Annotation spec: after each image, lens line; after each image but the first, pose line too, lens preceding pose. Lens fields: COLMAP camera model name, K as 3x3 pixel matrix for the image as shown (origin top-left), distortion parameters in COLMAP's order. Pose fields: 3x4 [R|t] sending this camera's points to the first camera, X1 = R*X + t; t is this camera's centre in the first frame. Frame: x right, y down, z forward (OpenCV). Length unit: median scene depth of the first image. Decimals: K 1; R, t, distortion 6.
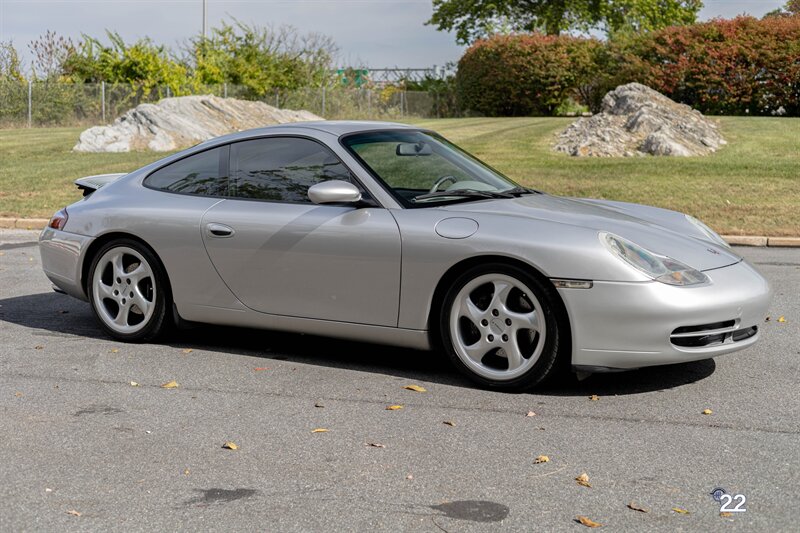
lens RADIAL K [[1133.8, 0, 405.4], [0, 1133.8, 250.6], [0, 0, 1]] dist [0.028655, 0.000000]
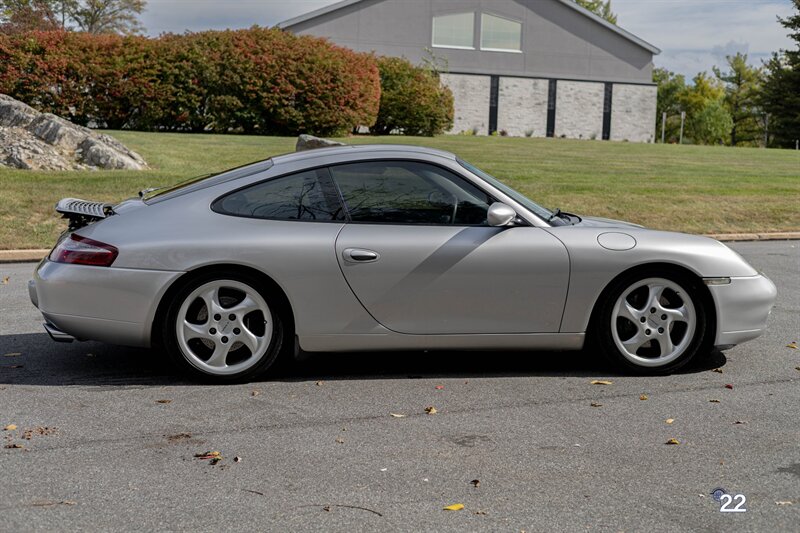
lens RADIAL K [[1133.8, 0, 395.6], [0, 1133.8, 262.9], [0, 0, 1]] dist [0.028655, 0.000000]
pose [[0.762367, -0.056877, 0.644640, -0.735737], [0.055213, 0.998215, 0.022776, -0.030278], [-0.644785, 0.018229, 0.764147, 0.220374]]
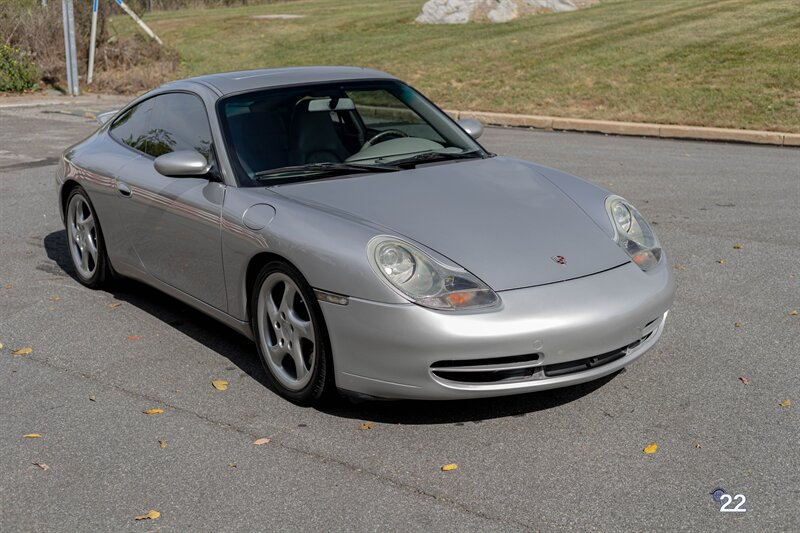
lens RADIAL K [[1133.8, 0, 398.6], [0, 1133.8, 263.8], [0, 0, 1]] dist [0.028655, 0.000000]
pose [[0.911650, 0.079377, -0.403229, 0.431353], [-0.018871, 0.988220, 0.151870, -0.102545], [0.410534, -0.130843, 0.902409, 0.193467]]
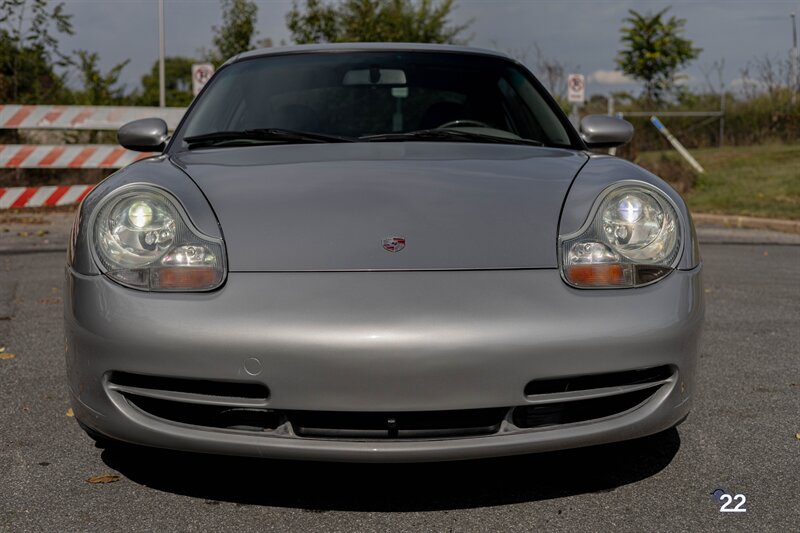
lens RADIAL K [[1133.8, 0, 397.9], [0, 1133.8, 273.3], [0, 0, 1]] dist [0.028655, 0.000000]
pose [[0.546638, 0.084254, -0.833119, 0.573053], [-0.084122, 0.995417, 0.045472, -0.007214], [0.833133, 0.045227, 0.551221, 0.655389]]
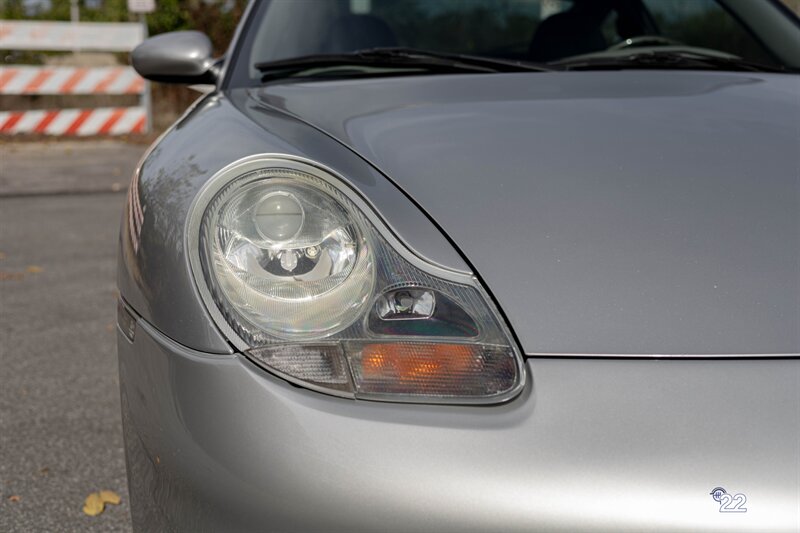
lens RADIAL K [[1133.8, 0, 403.7], [0, 1133.8, 268.0], [0, 0, 1]] dist [0.028655, 0.000000]
pose [[0.611702, 0.129269, -0.780455, 0.343638], [-0.078745, 0.991609, 0.102525, -0.016716], [0.787159, -0.001258, 0.616748, 0.693168]]
